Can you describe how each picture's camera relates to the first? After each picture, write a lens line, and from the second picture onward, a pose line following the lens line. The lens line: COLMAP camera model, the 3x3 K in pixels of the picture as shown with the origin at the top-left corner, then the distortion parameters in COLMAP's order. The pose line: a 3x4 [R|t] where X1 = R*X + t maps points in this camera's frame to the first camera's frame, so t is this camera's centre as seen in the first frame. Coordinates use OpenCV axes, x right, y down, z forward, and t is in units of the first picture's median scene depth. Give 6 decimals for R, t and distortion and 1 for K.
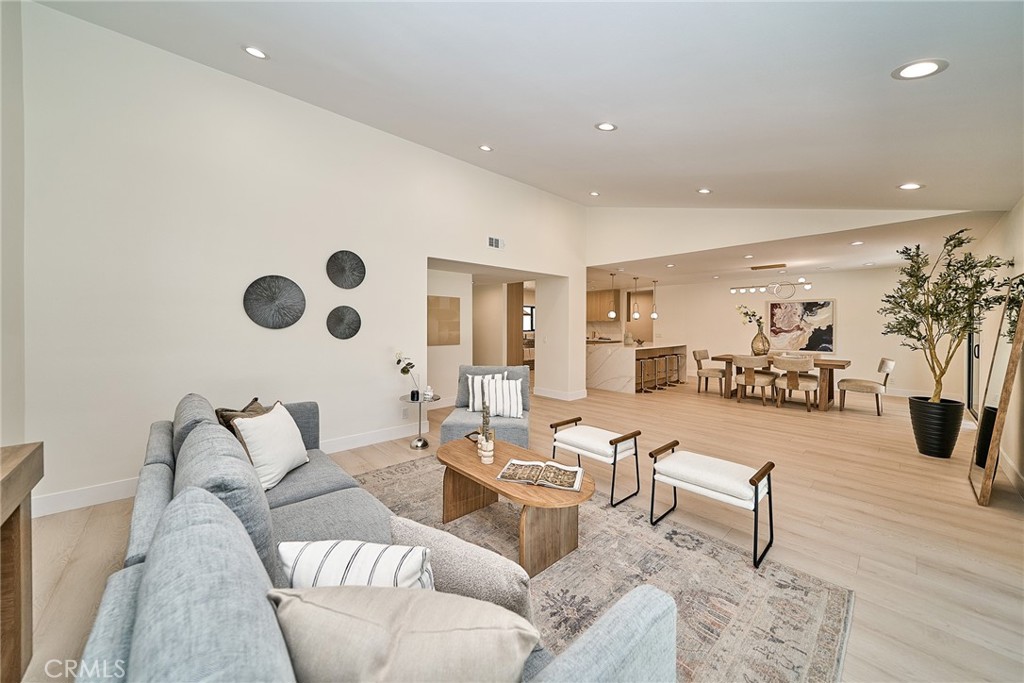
lens RADIAL K [[354.1, 0, 504.1], [0, 354.1, 330.2], [0, 0, 1]] dist [-0.000141, -0.000299]
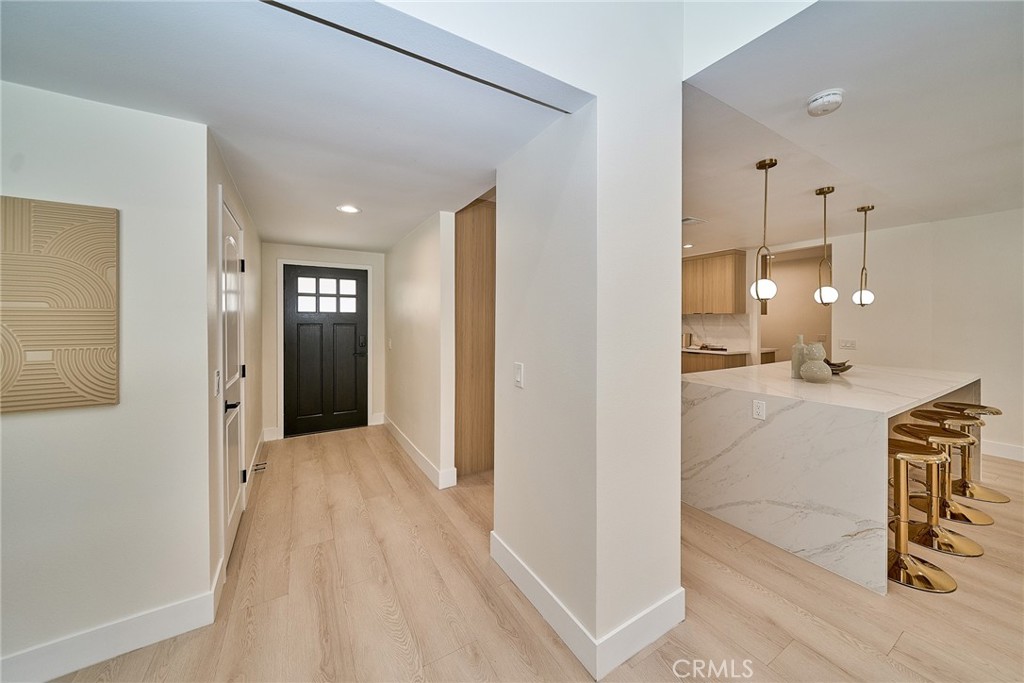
lens RADIAL K [[354.1, 0, 503.9], [0, 354.1, 327.8], [0, 0, 1]] dist [-0.000141, -0.000299]
pose [[0.978344, 0.002350, -0.206972, 0.132305], [-0.001408, 0.999988, 0.004695, -0.010537], [0.206981, -0.004302, 0.978336, 0.618623]]
